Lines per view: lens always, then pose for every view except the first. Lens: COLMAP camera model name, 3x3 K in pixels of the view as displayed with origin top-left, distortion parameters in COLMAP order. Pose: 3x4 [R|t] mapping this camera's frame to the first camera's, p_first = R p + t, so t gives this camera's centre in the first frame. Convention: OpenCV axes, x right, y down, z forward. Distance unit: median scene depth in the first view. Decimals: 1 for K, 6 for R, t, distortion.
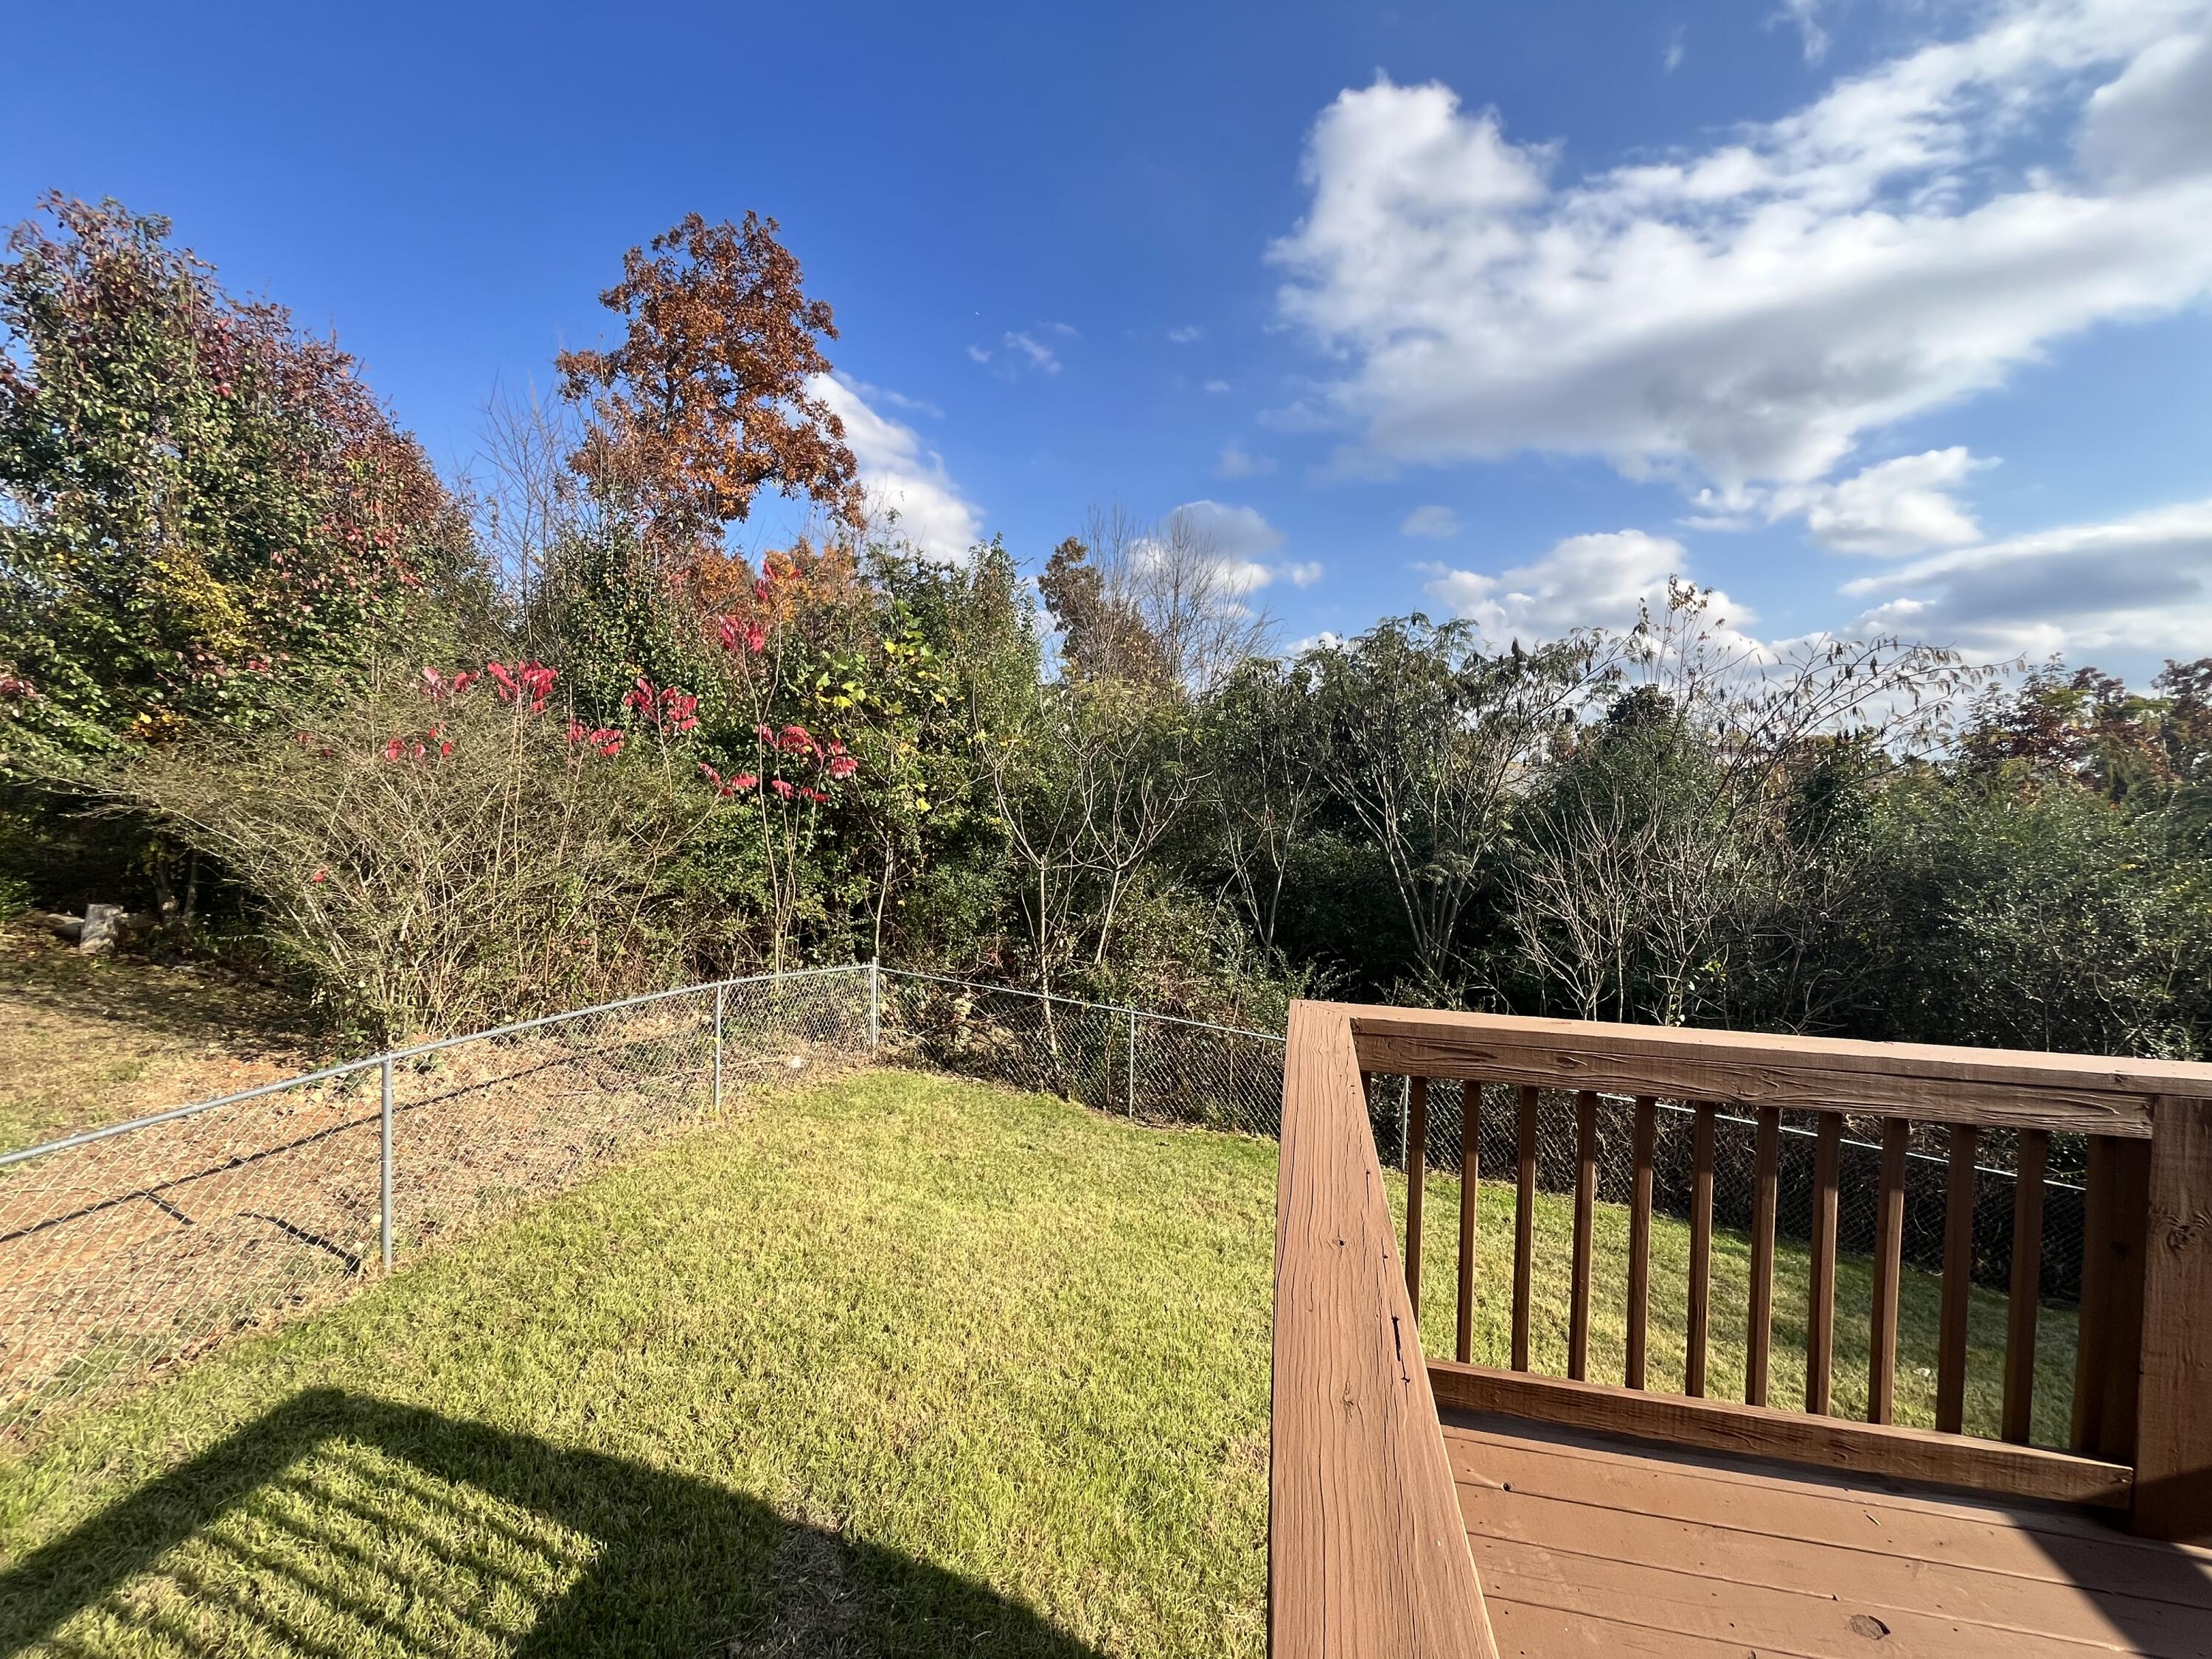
lens RADIAL K [[897.2, 0, 1087.5], [0, 897.2, 849.2], [0, 0, 1]] dist [0.002240, -0.001968]
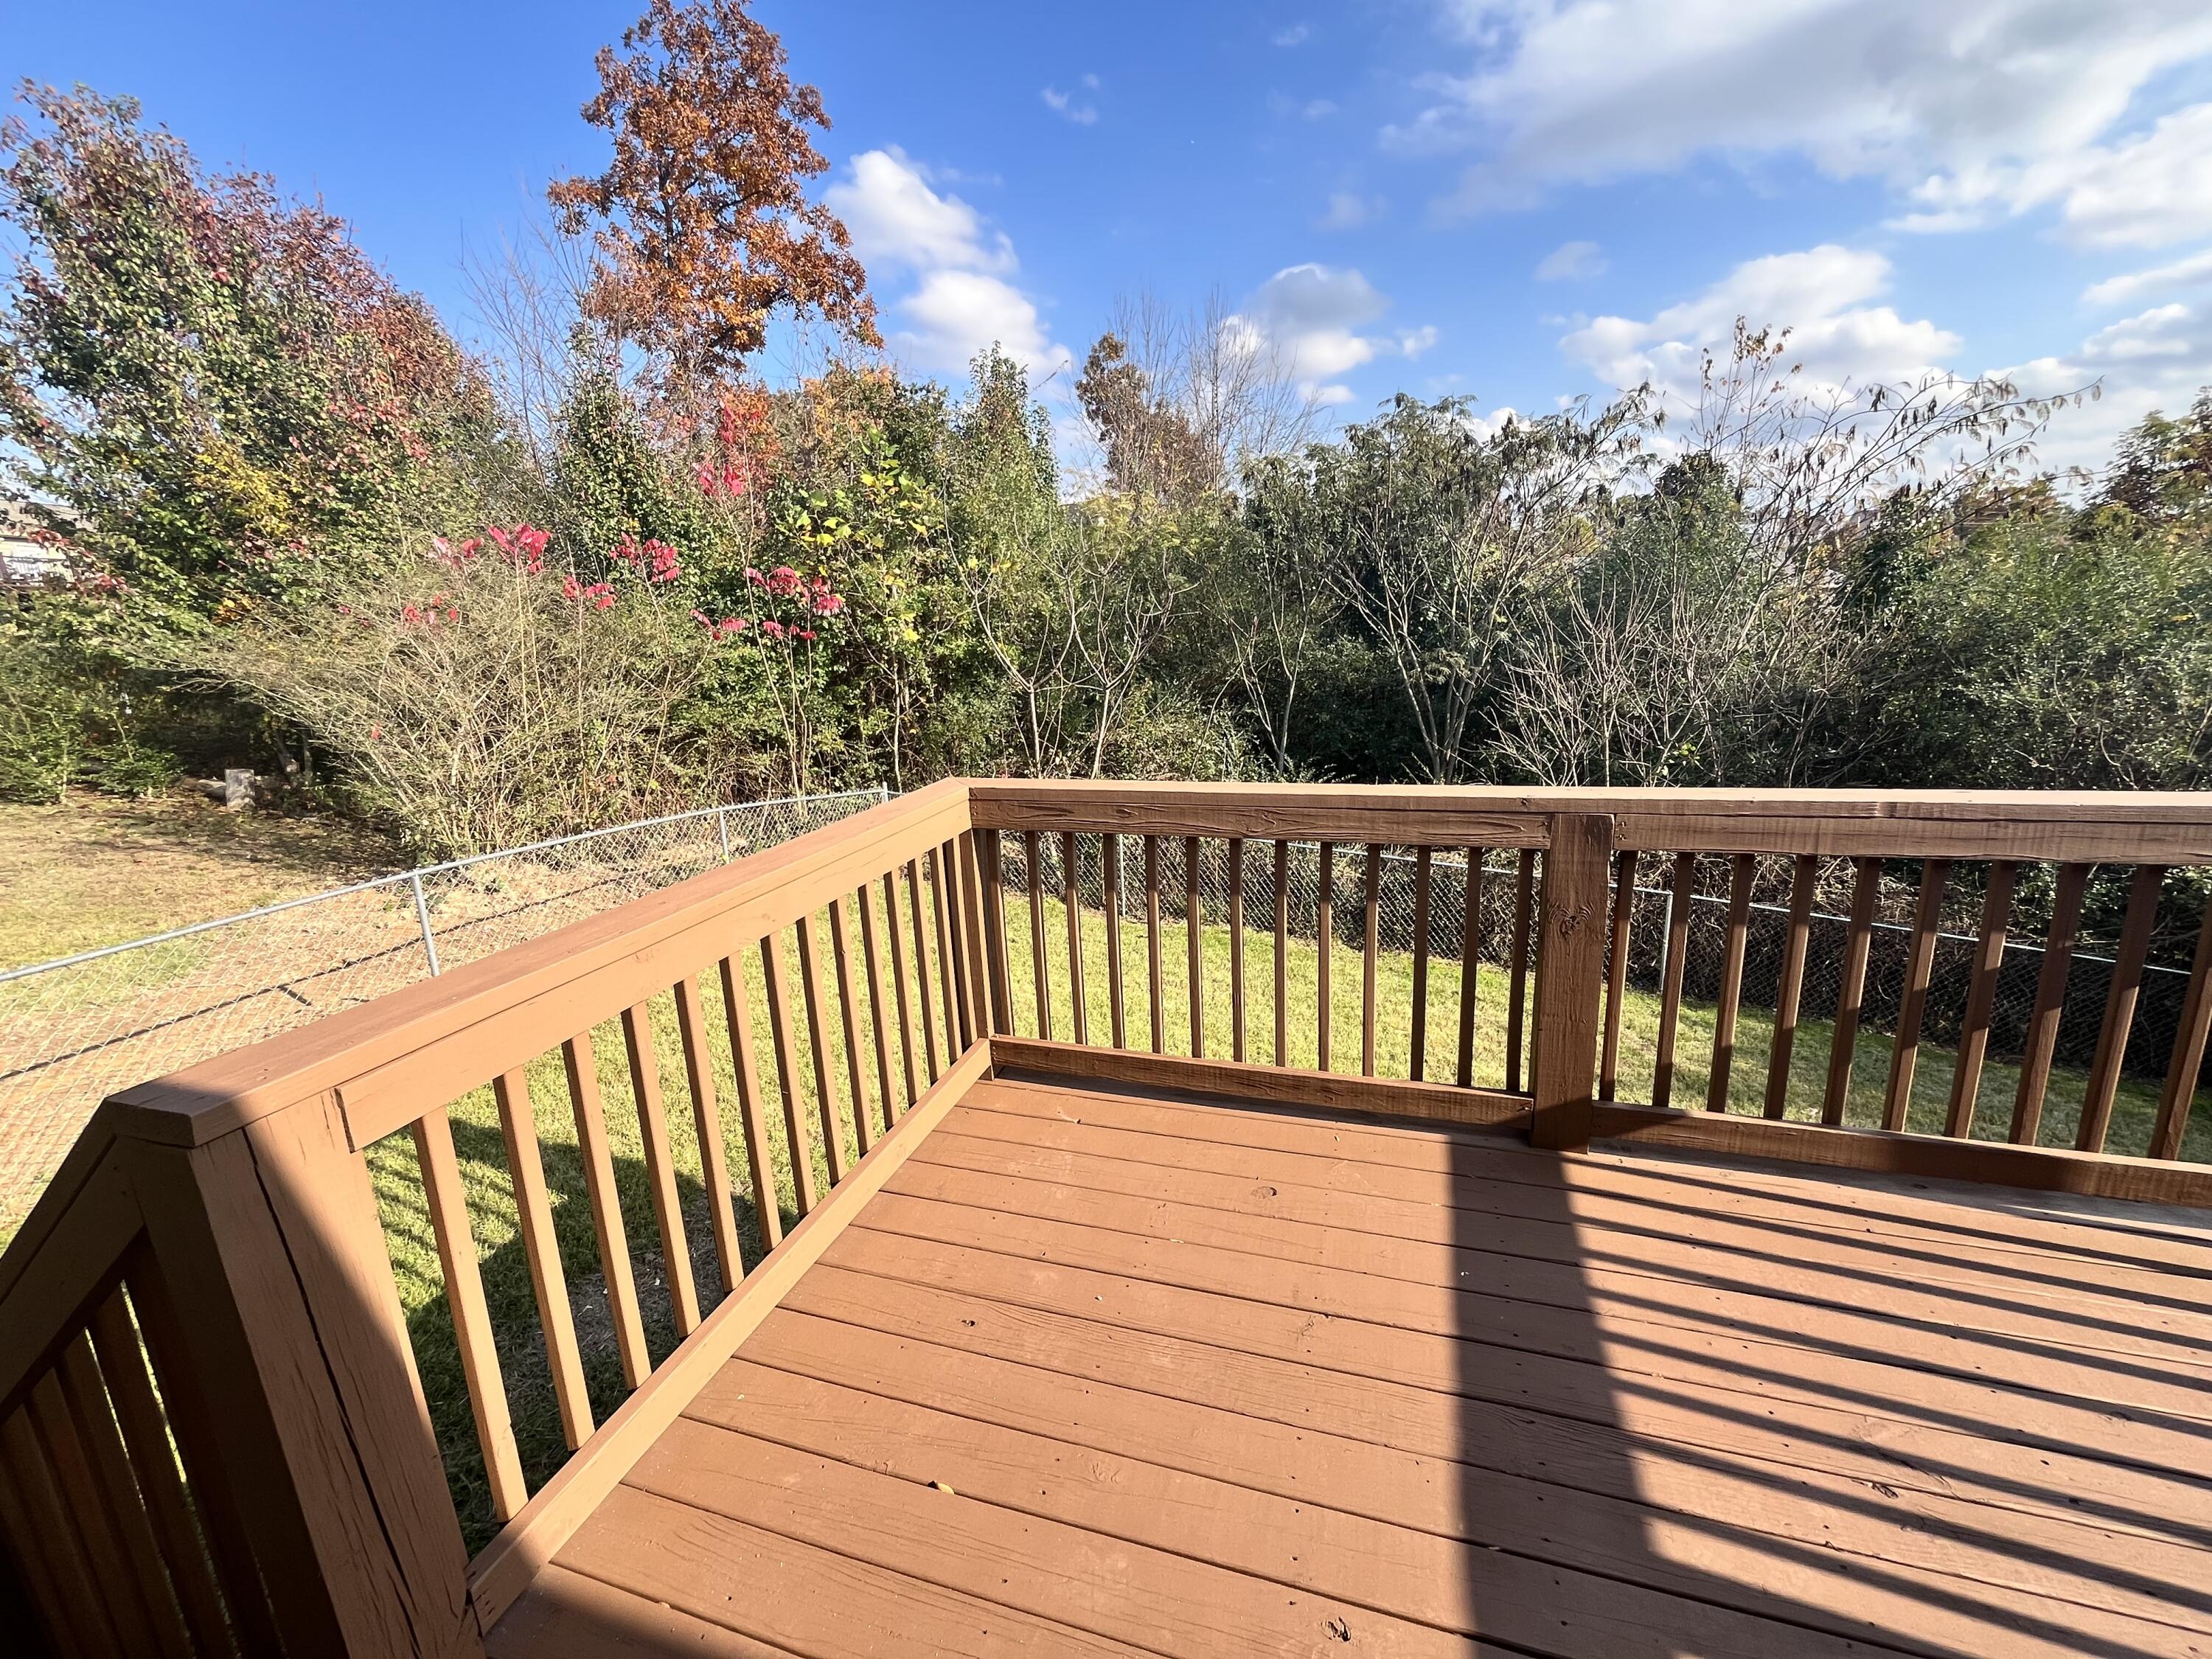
lens RADIAL K [[897.2, 0, 1106.5], [0, 897.2, 853.1], [0, 0, 1]] dist [0.002240, -0.001968]
pose [[0.993325, -0.040333, -0.108067, 0.149535], [0.060685, 0.979470, 0.192241, 0.011490], [0.098094, -0.197516, 0.975379, -0.054770]]
